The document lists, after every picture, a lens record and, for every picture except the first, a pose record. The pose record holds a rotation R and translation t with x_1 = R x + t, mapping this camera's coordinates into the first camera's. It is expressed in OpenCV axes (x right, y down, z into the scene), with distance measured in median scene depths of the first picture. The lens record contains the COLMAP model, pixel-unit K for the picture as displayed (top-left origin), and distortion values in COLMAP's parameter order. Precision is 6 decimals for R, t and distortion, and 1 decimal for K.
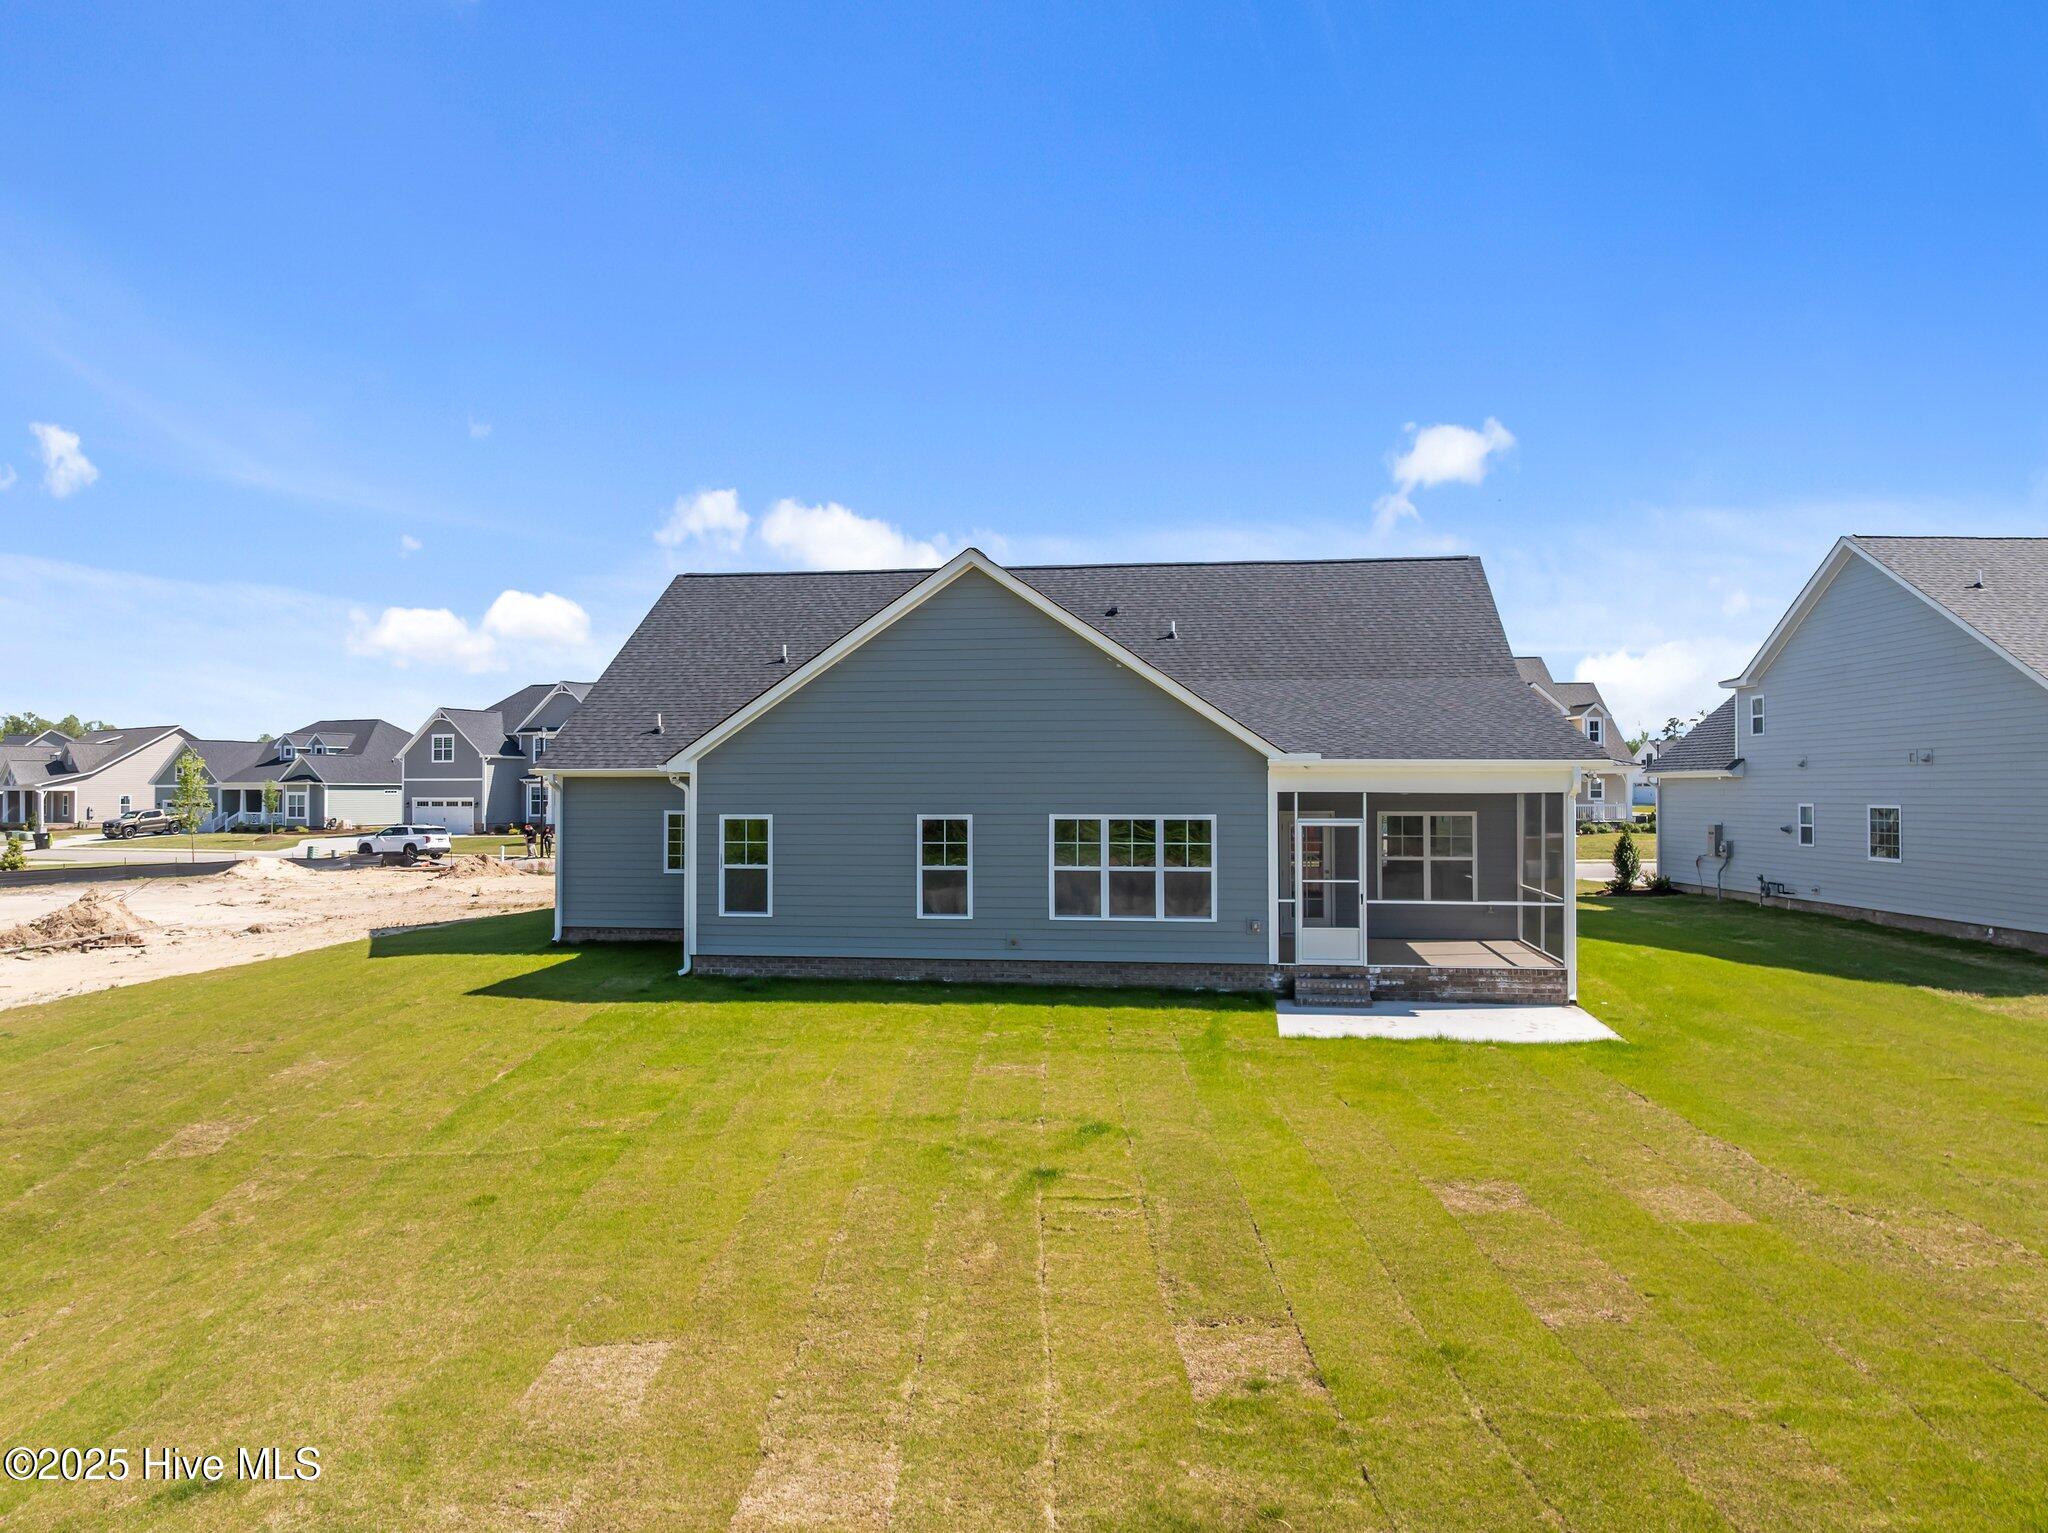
lens RADIAL K [[1389.1, 0, 1034.4], [0, 1389.1, 764.1], [0, 0, 1]] dist [-0.029049, -0.001780]
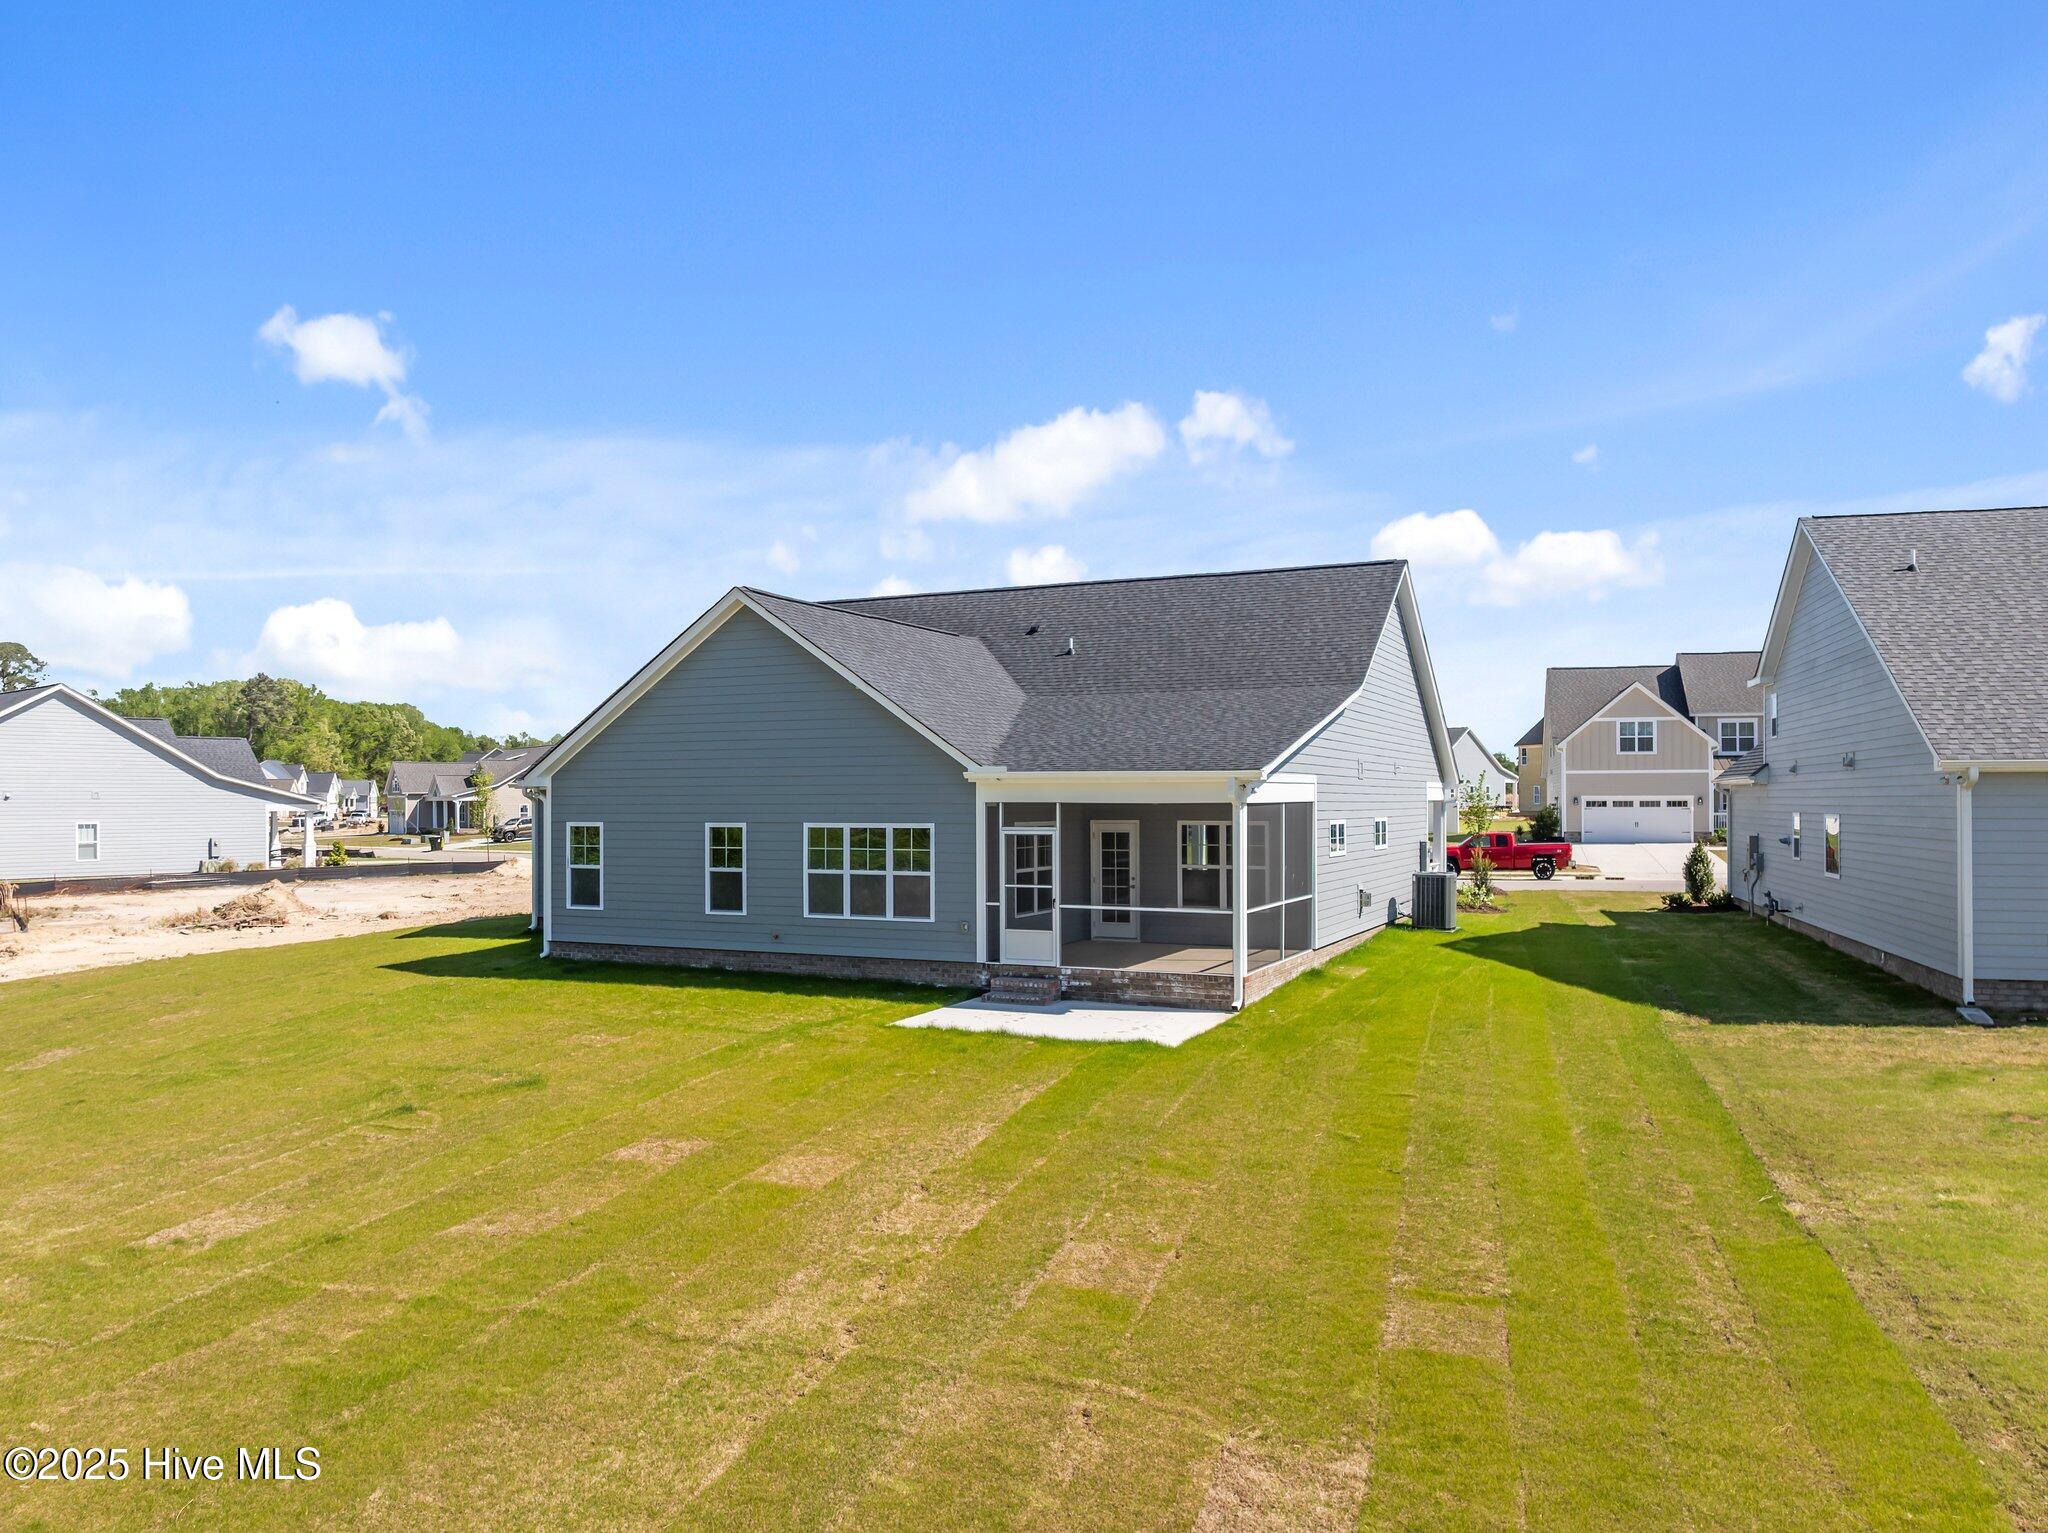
lens RADIAL K [[1389.1, 0, 1024.9], [0, 1389.1, 776.0], [0, 0, 1]] dist [-0.029049, -0.001780]
pose [[0.960616, -0.007066, -0.277790, 0.497701], [0.007942, 0.999966, 0.002027, -0.002298], [0.277767, -0.004153, 0.960640, -0.022585]]
